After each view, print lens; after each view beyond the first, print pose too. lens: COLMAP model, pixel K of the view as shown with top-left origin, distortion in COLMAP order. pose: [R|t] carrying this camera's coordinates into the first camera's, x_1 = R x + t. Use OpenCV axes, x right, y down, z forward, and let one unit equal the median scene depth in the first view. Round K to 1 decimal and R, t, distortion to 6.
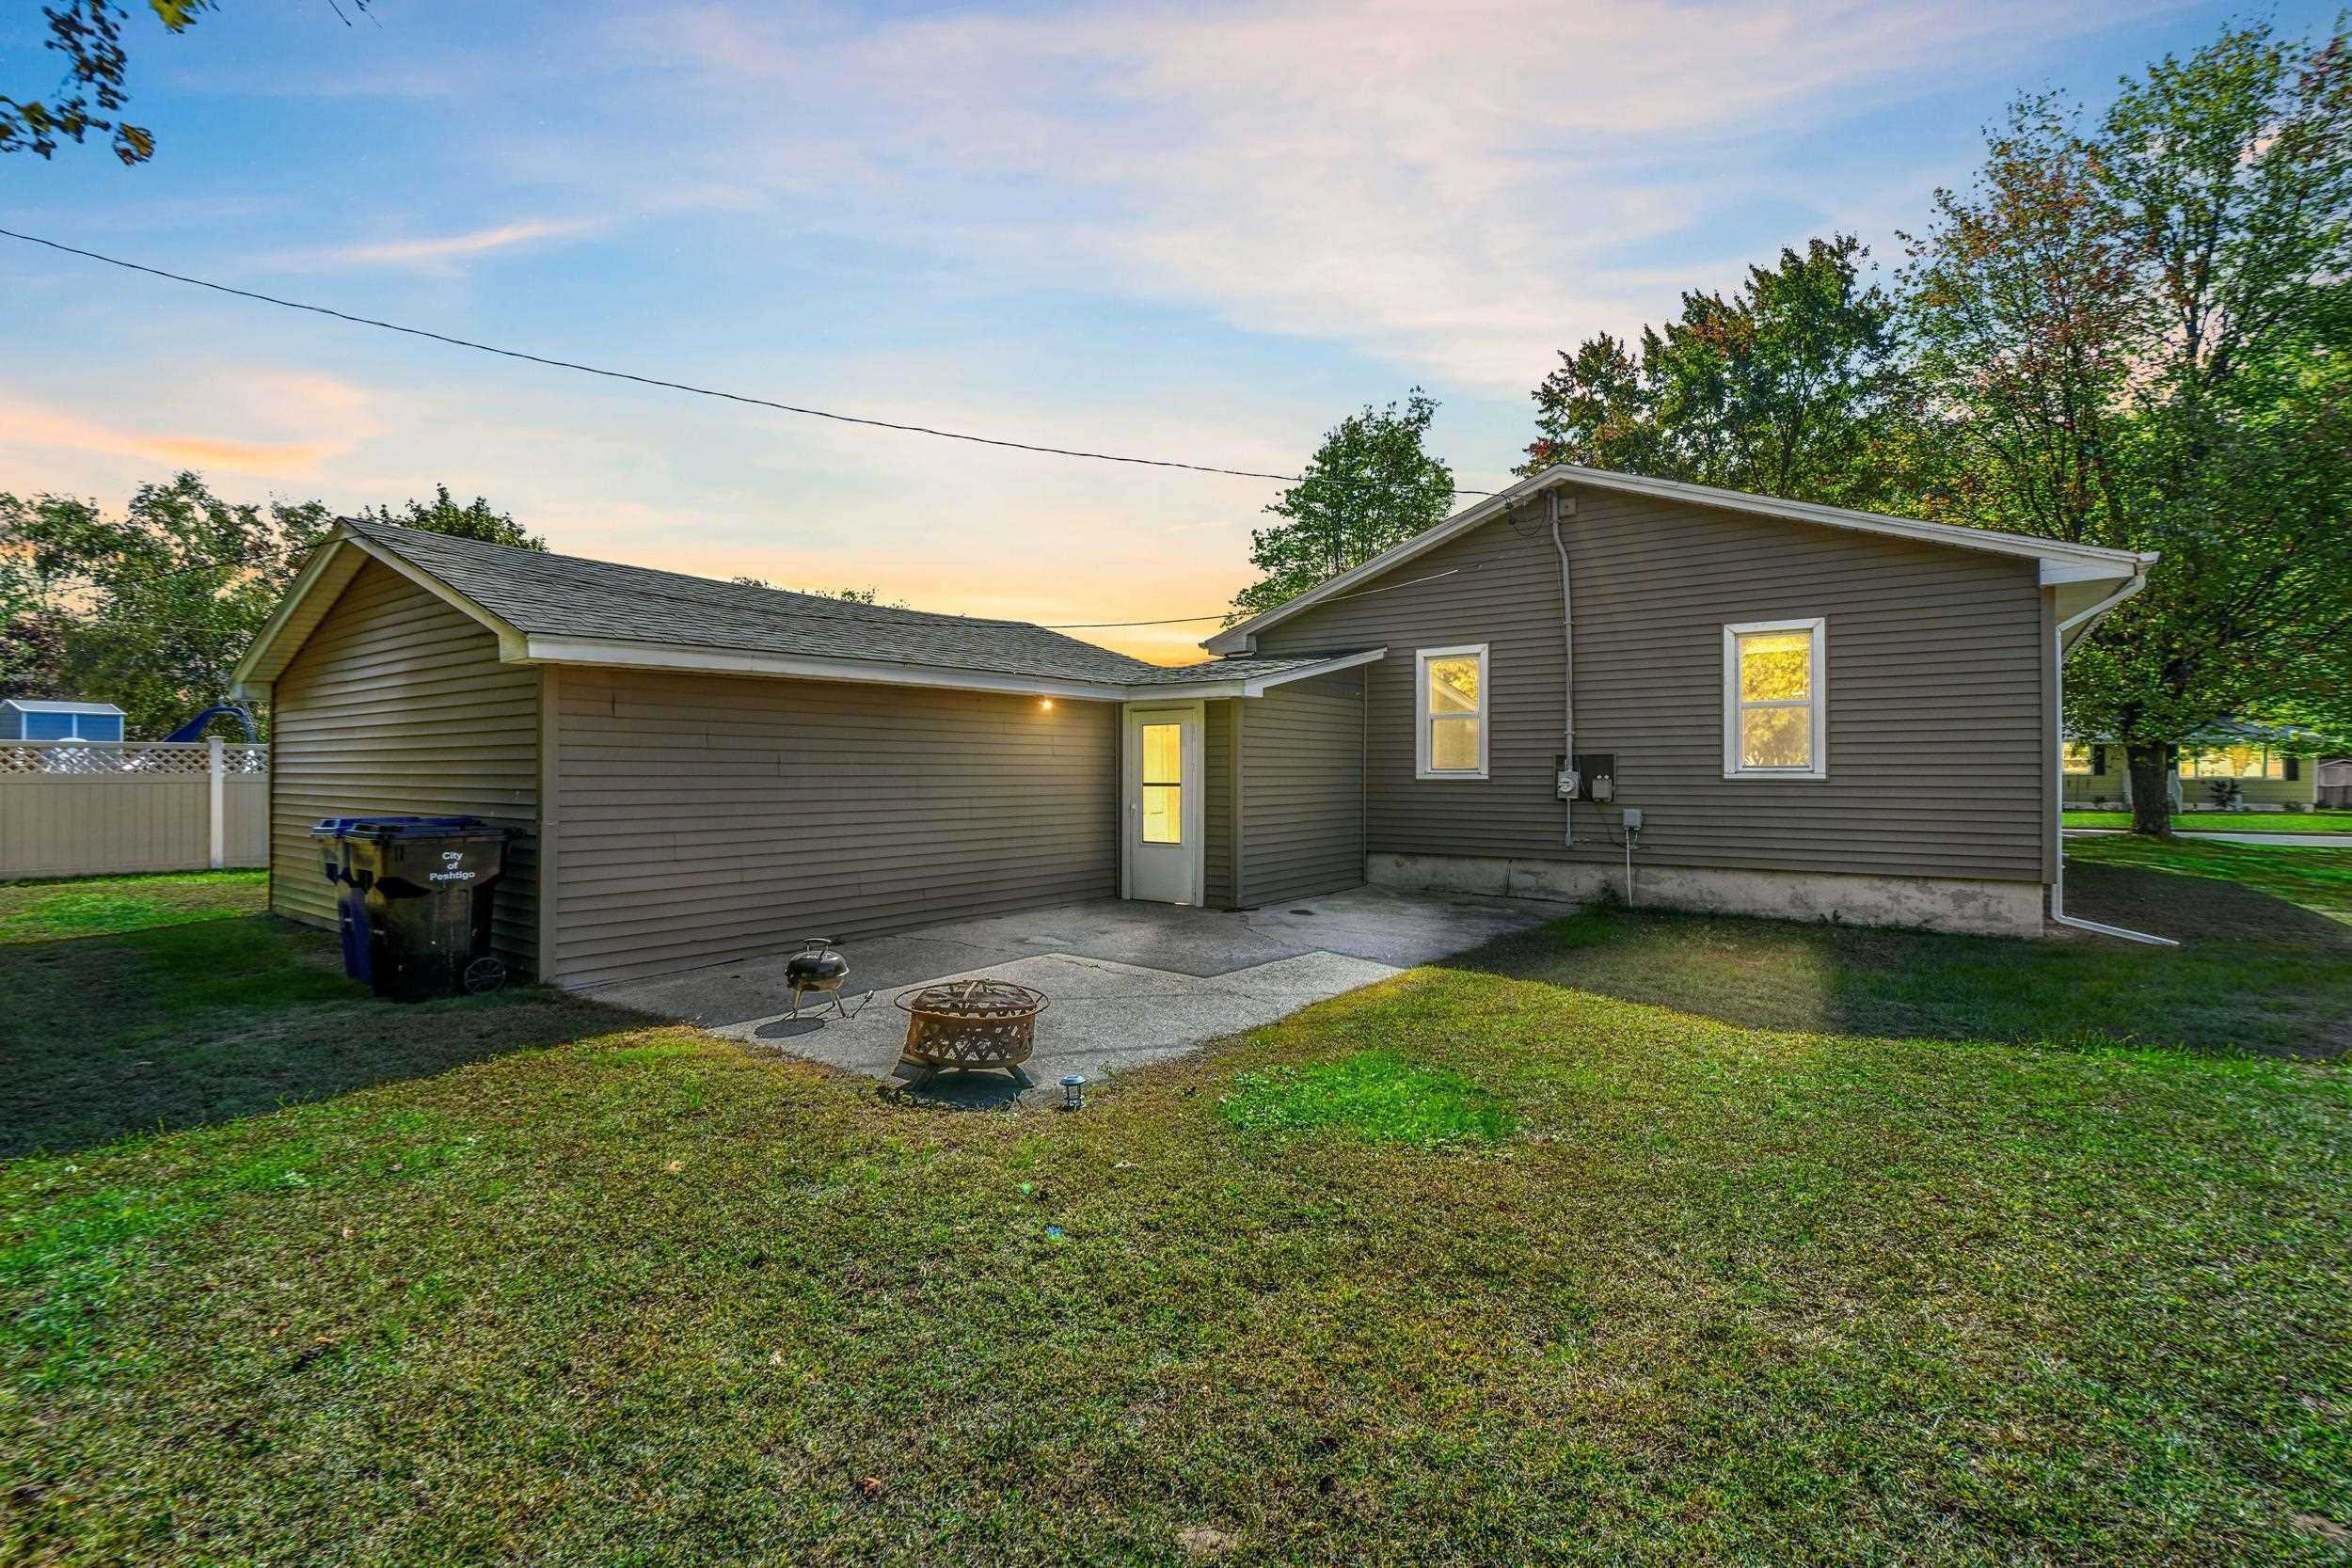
lens RADIAL K [[1094.0, 0, 1200.7], [0, 1094.0, 791.5], [0, 0, 1]] dist [0.000055, 0.001212]
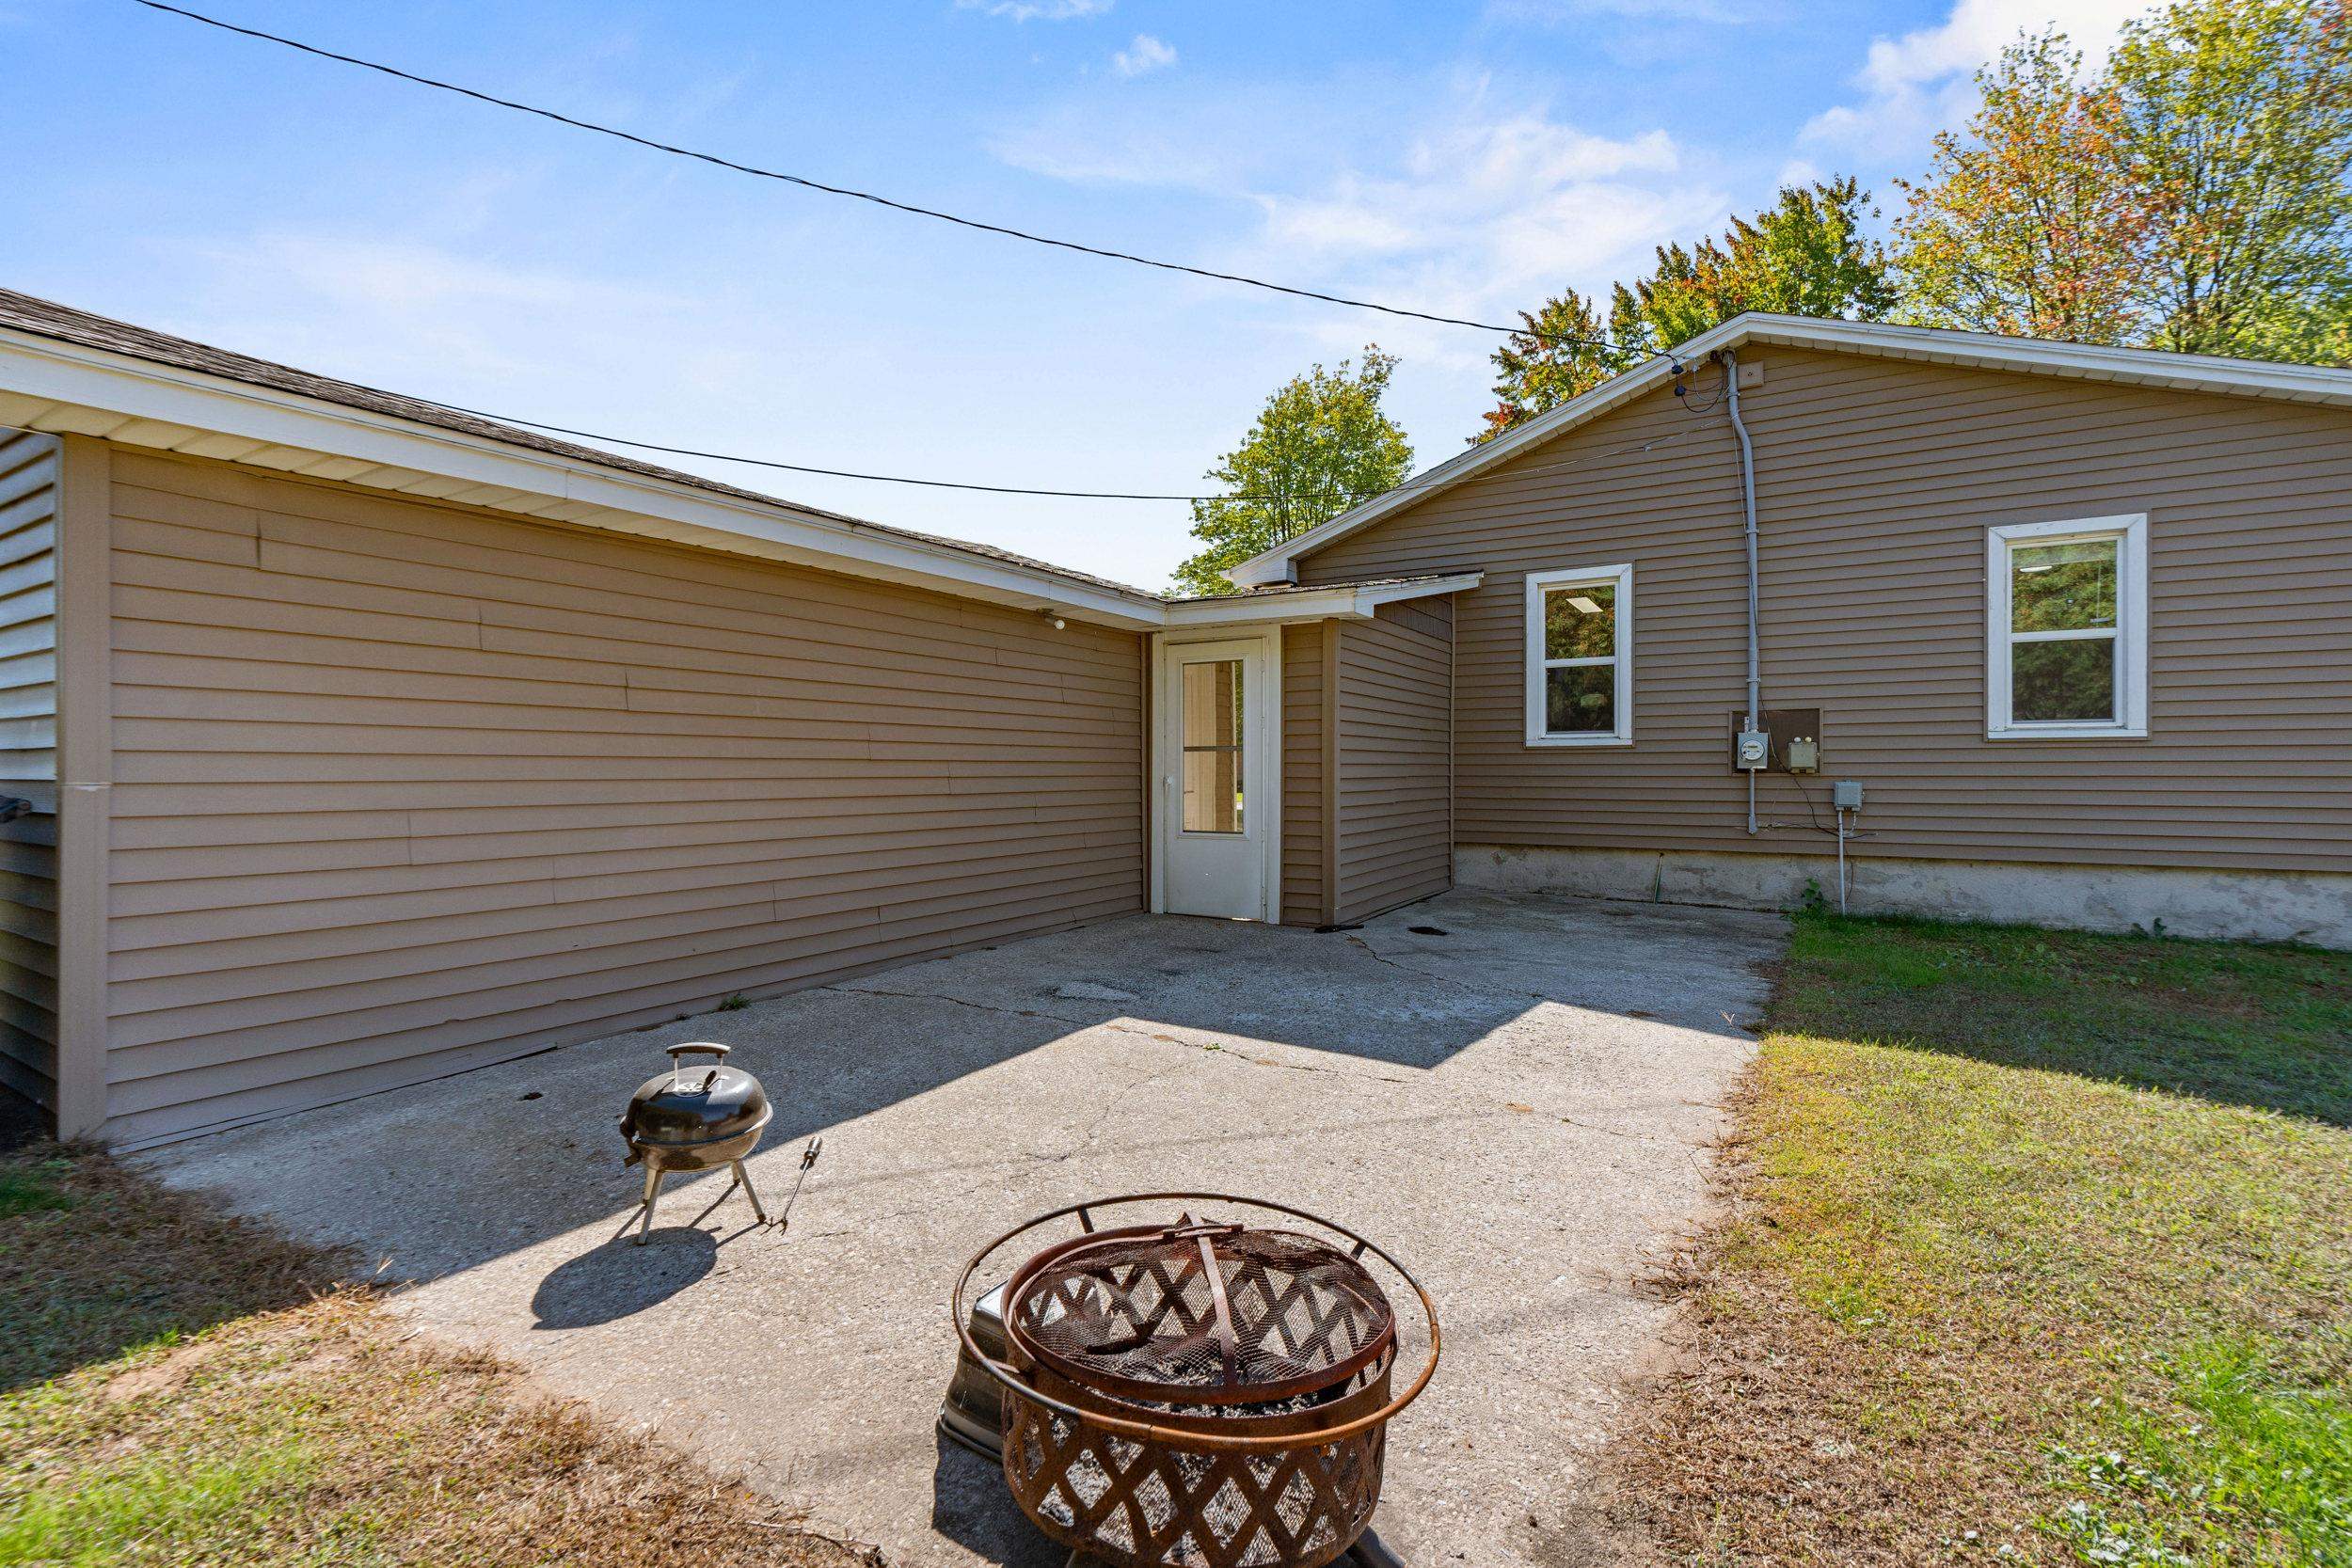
lens RADIAL K [[1094.0, 0, 1200.7], [0, 1094.0, 791.5], [0, 0, 1]] dist [0.000055, 0.001212]
pose [[0.995973, -0.003325, 0.089595, -0.102056], [0.003060, 0.999991, 0.003099, 0.018123], [-0.089604, -0.002812, 0.995973, 0.295335]]
